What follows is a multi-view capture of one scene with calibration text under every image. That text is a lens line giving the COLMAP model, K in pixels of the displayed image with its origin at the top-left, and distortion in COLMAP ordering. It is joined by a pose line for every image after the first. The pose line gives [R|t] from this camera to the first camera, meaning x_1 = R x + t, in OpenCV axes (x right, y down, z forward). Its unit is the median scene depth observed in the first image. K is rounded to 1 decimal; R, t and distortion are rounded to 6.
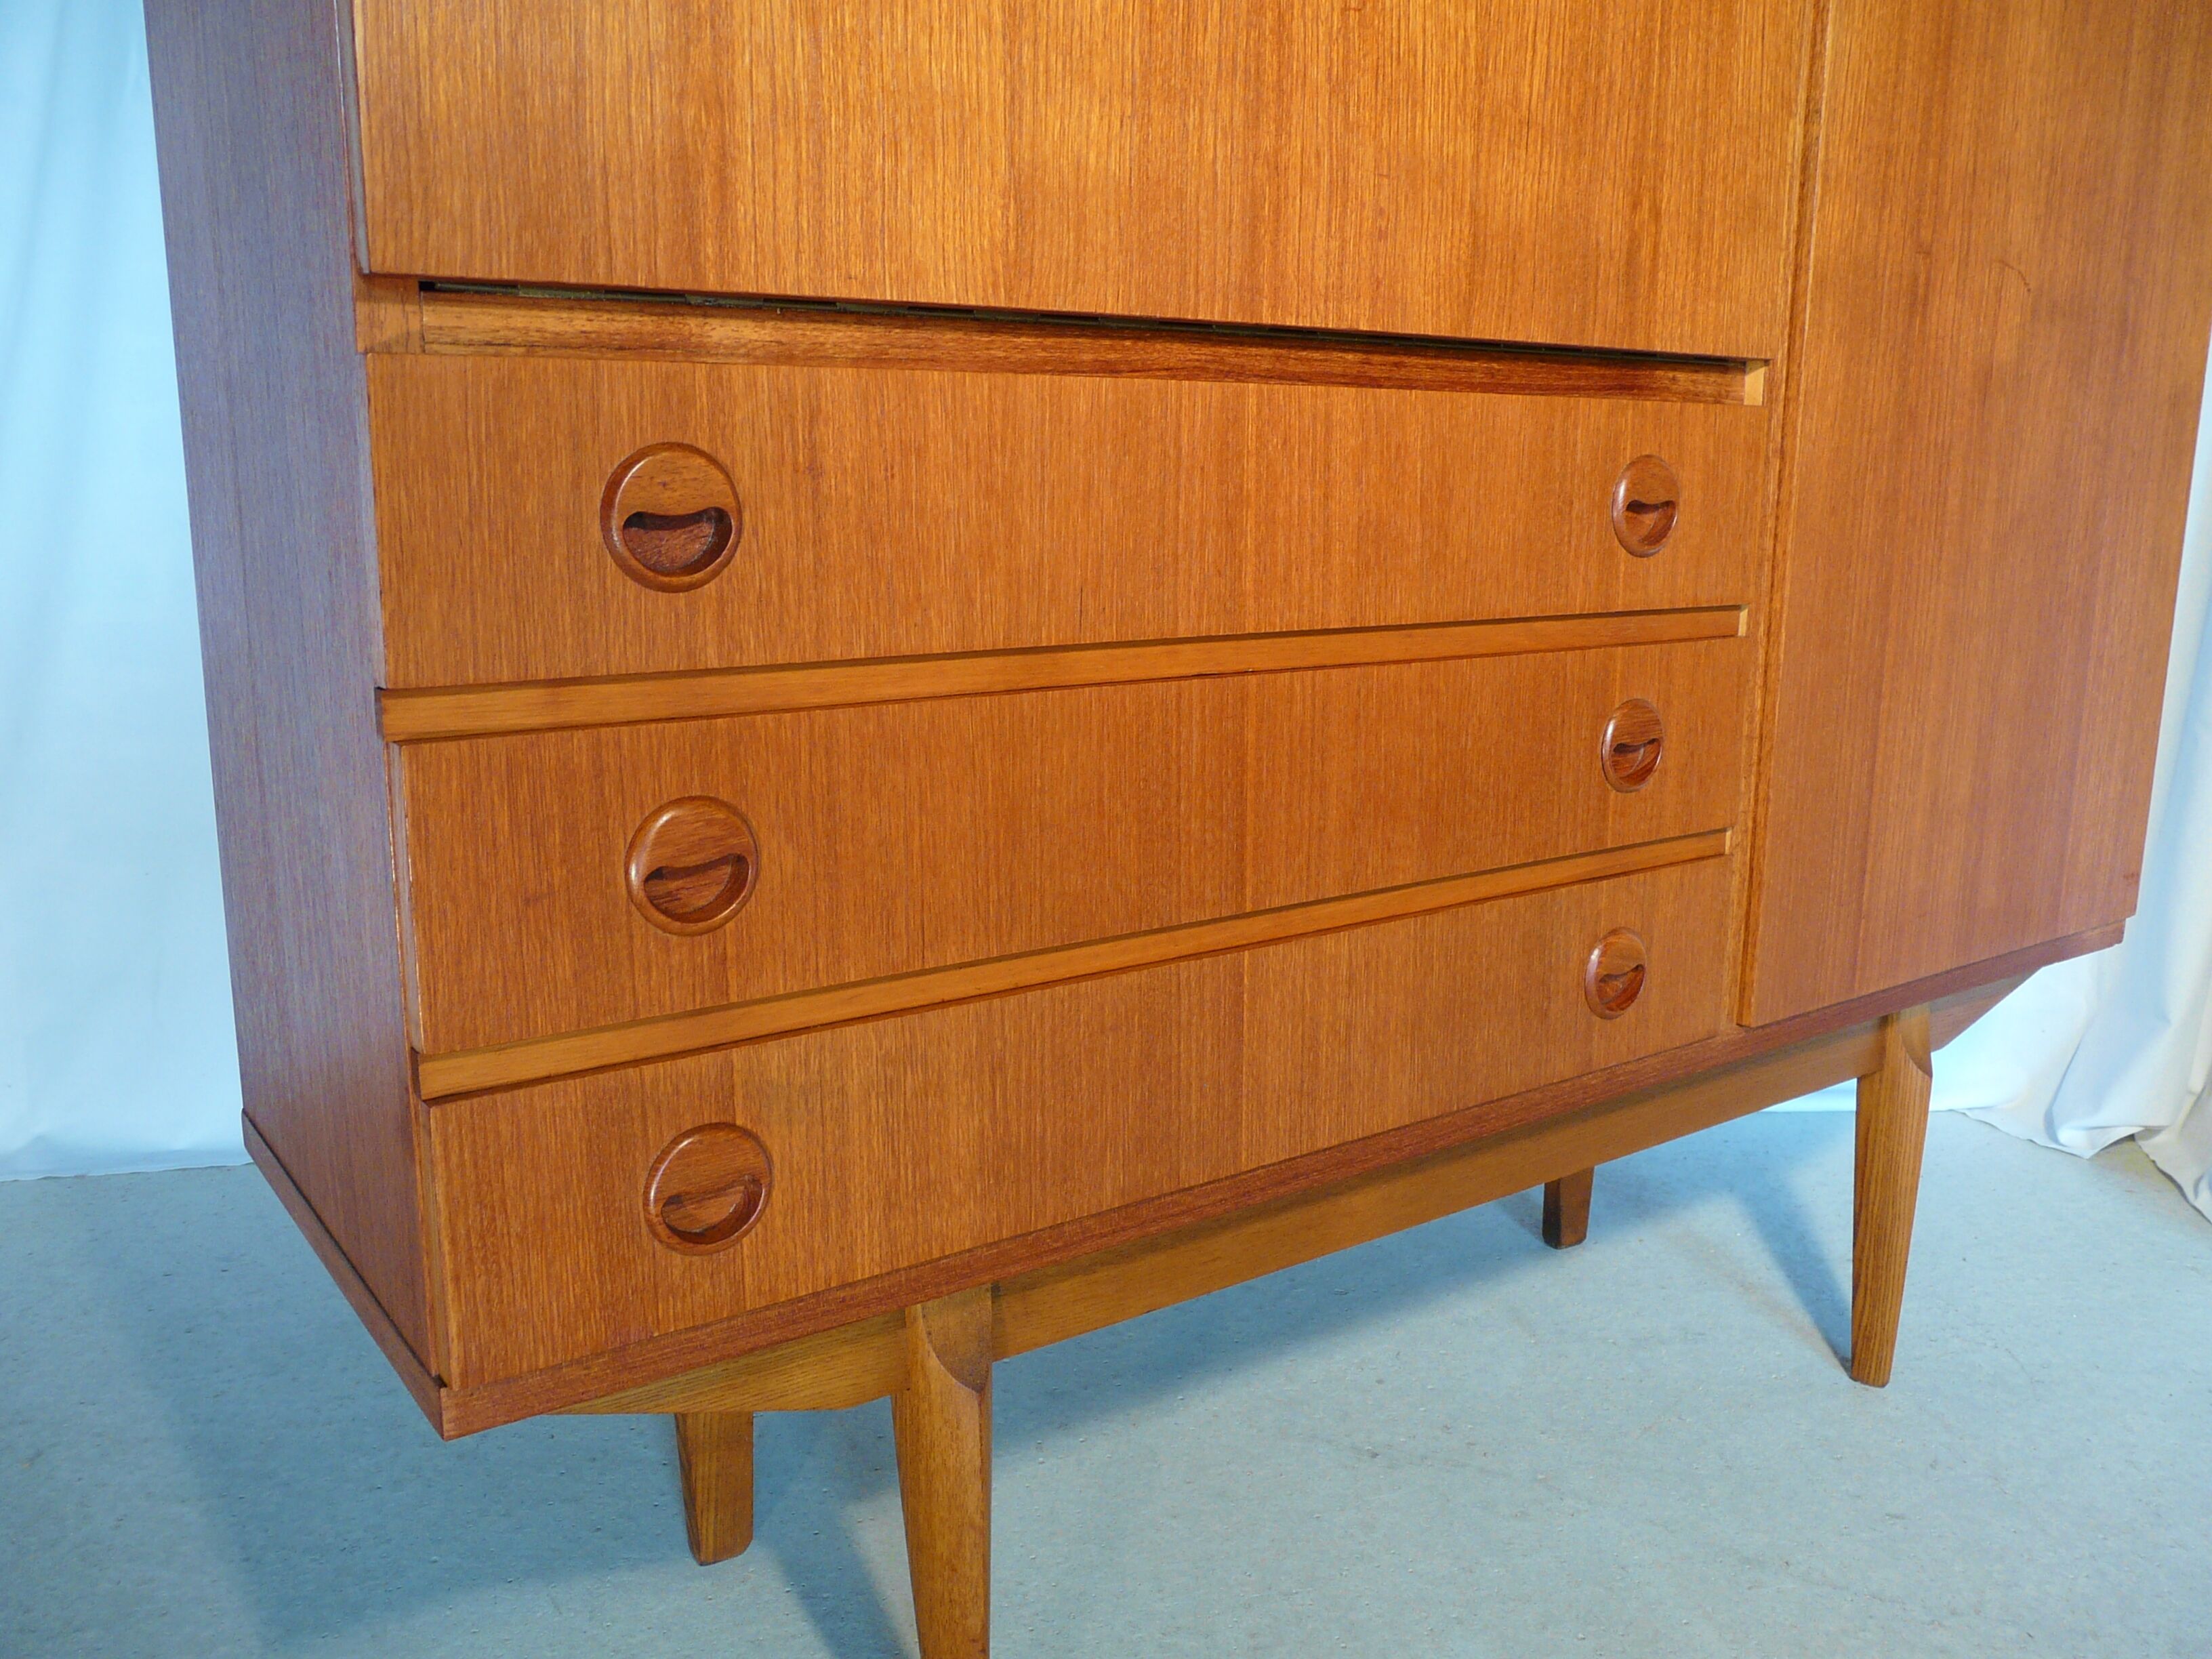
lens RADIAL K [[1859.3, 0, 1106.0], [0, 1859.3, 829.5], [0, 0, 1]] dist [-0.068841, 0.095495]
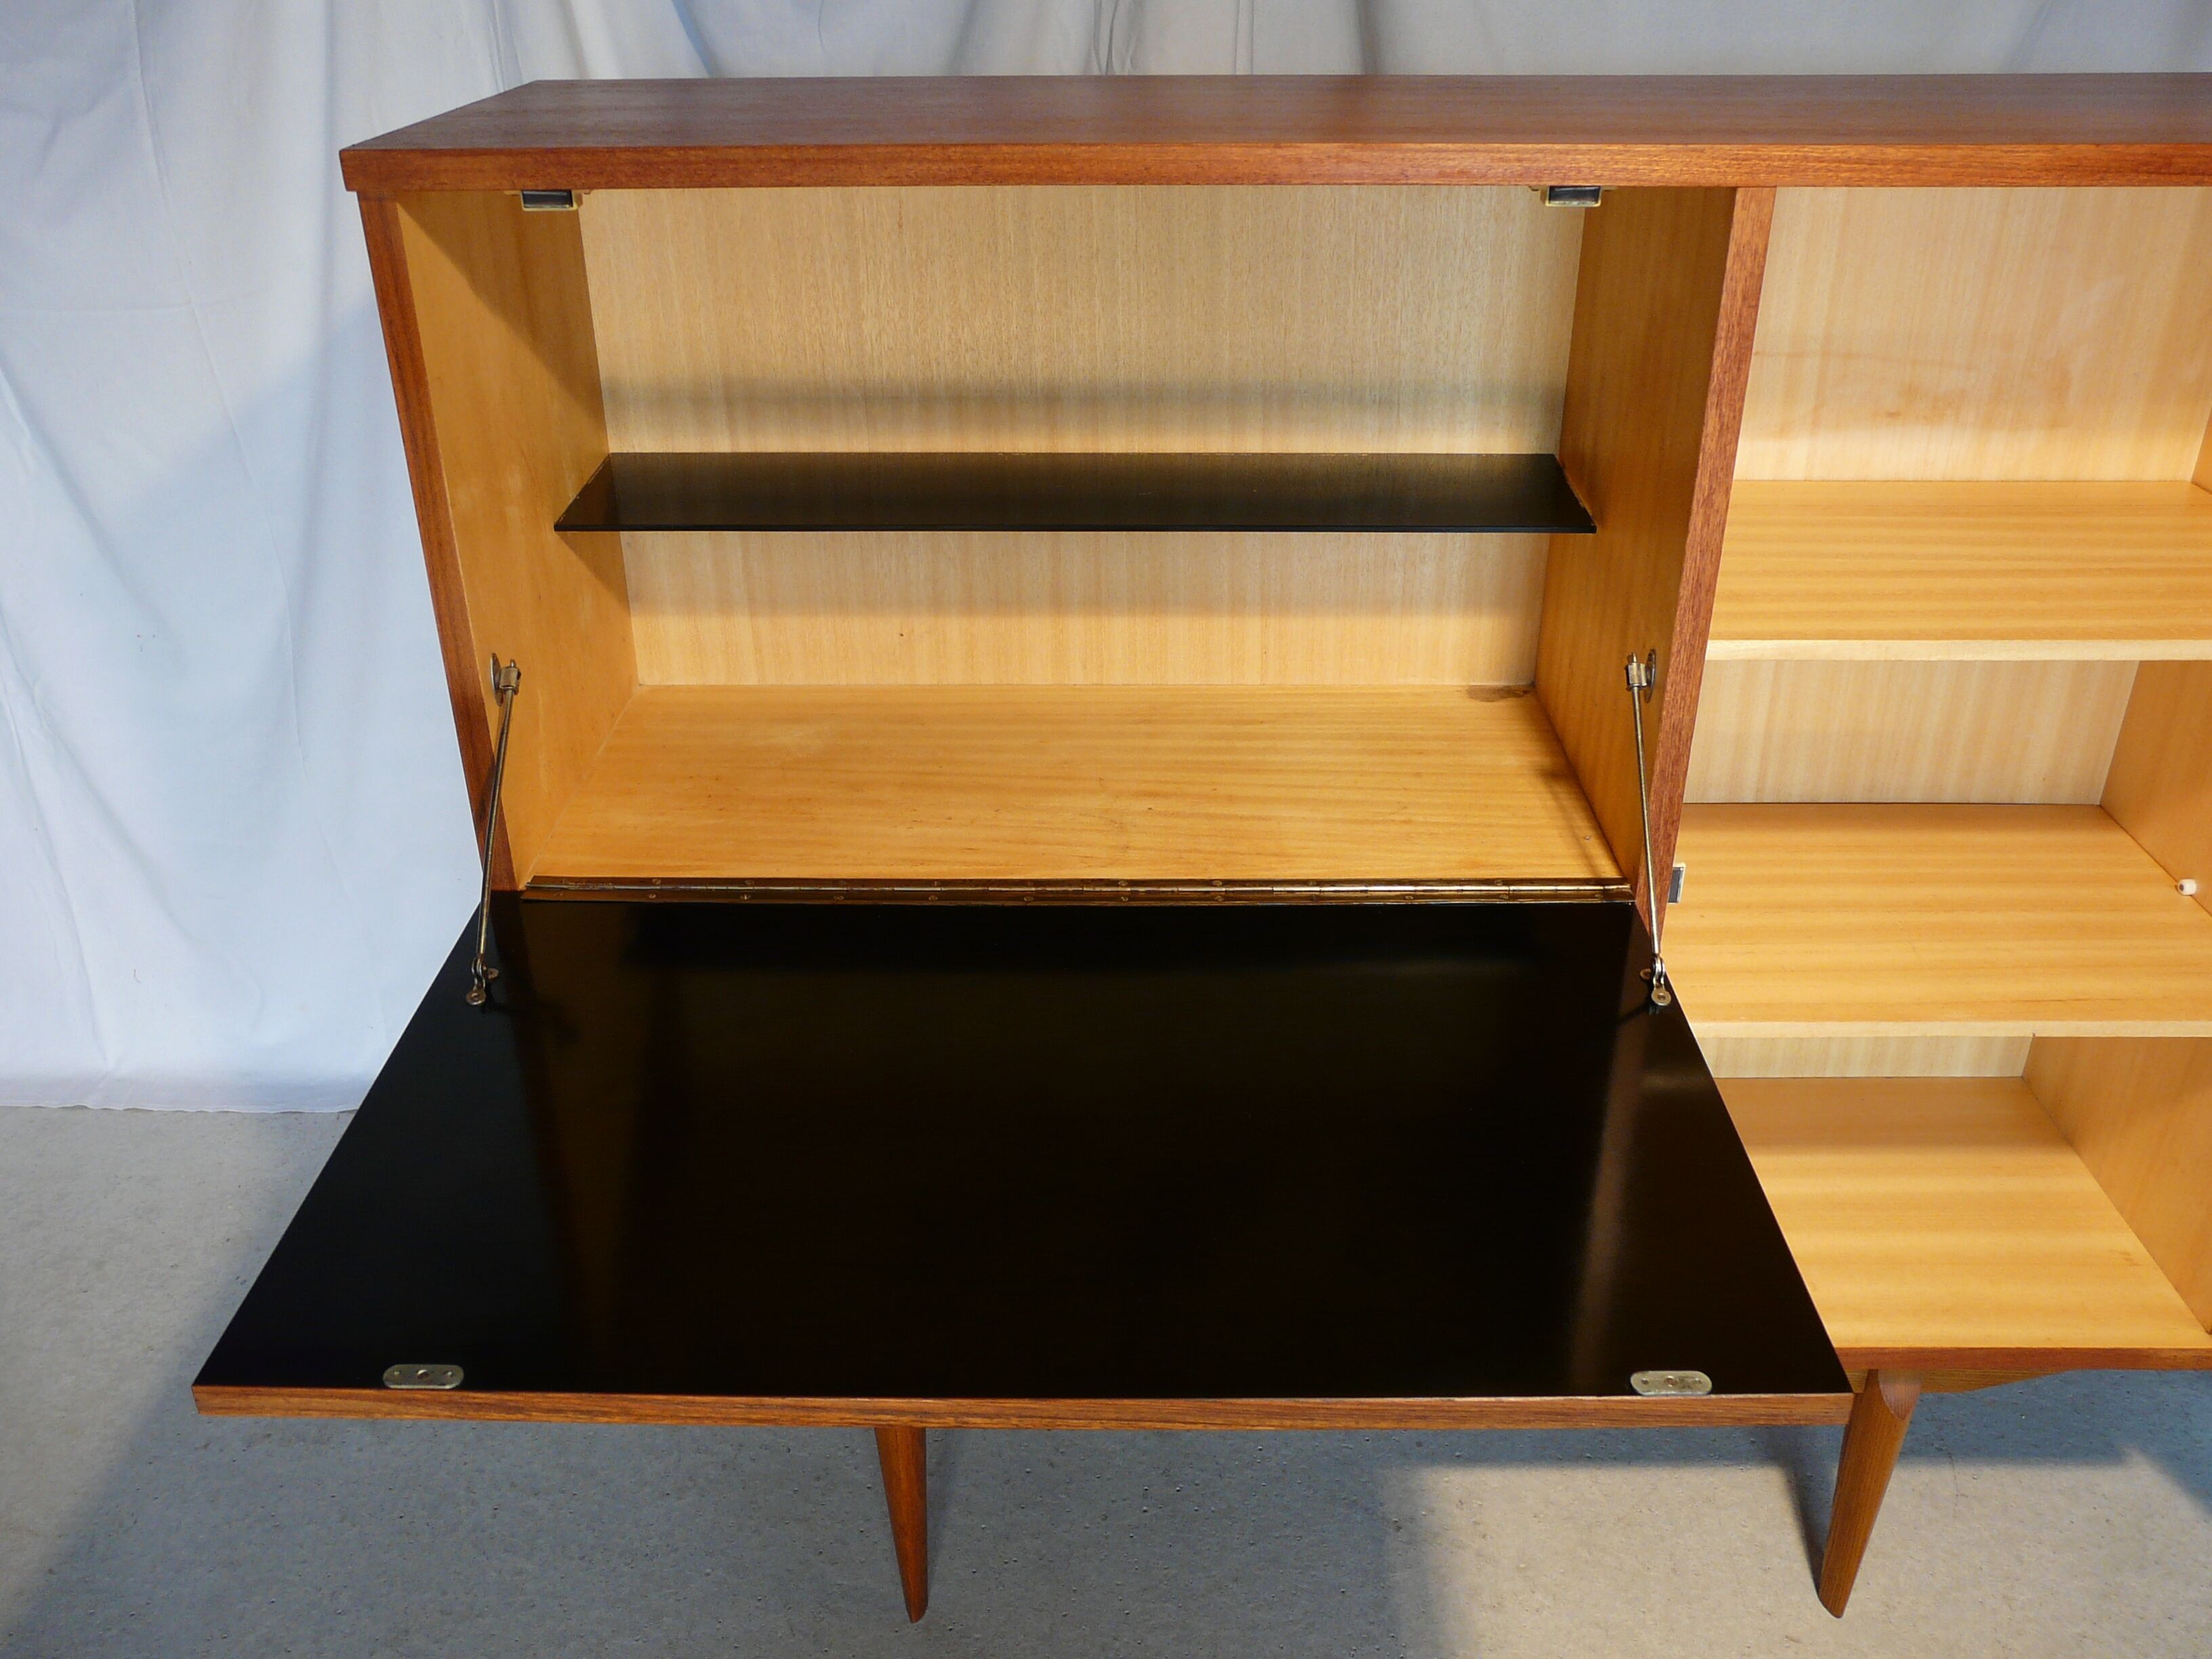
lens RADIAL K [[1859.3, 0, 1106.0], [0, 1859.3, 829.5], [0, 0, 1]] dist [-0.068841, 0.095495]
pose [[0.990177, 0.053551, -0.129159, 0.107295], [-0.015341, 0.959782, 0.280328, -0.652820], [0.138976, -0.275593, 0.951175, -0.176289]]
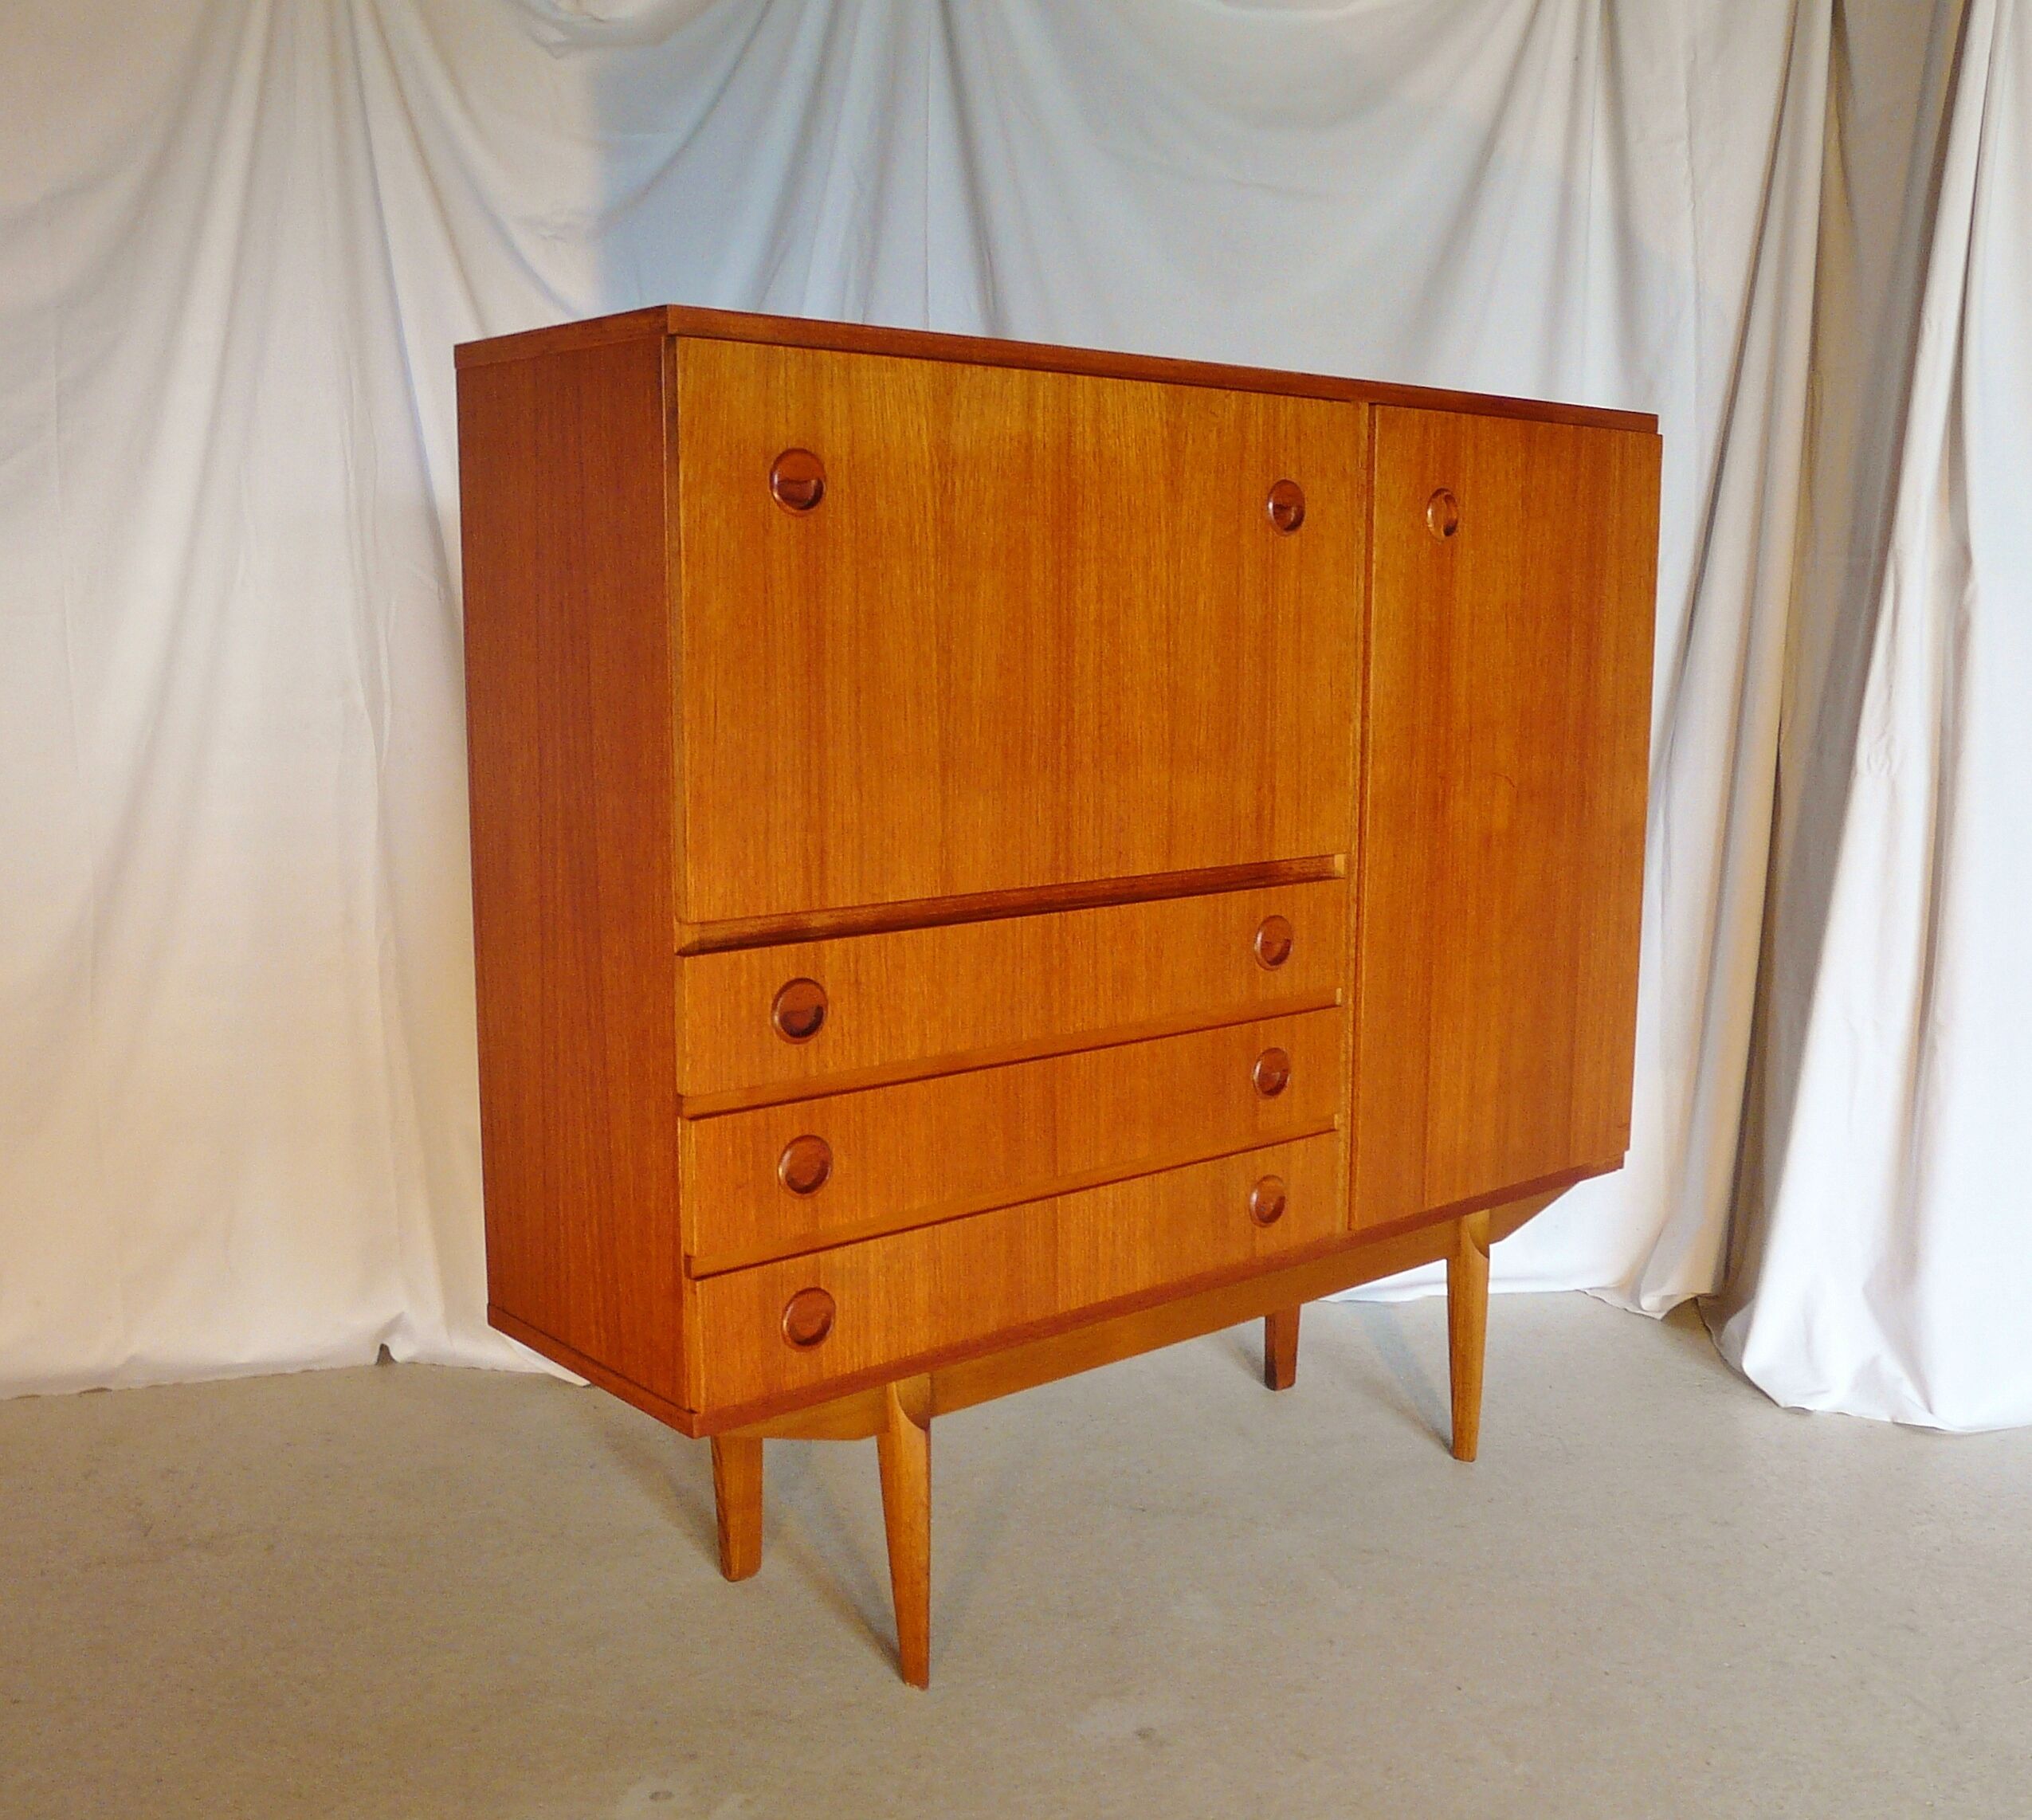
lens RADIAL K [[2164.4, 0, 1137.4], [0, 2164.4, 909.0], [0, 0, 1]] dist [-0.105381, 0.165546]
pose [[0.992728, -0.013981, 0.119562, -0.095470], [0.020604, 0.998310, -0.054344, -0.097135], [-0.118601, 0.056412, 0.991338, -1.107804]]
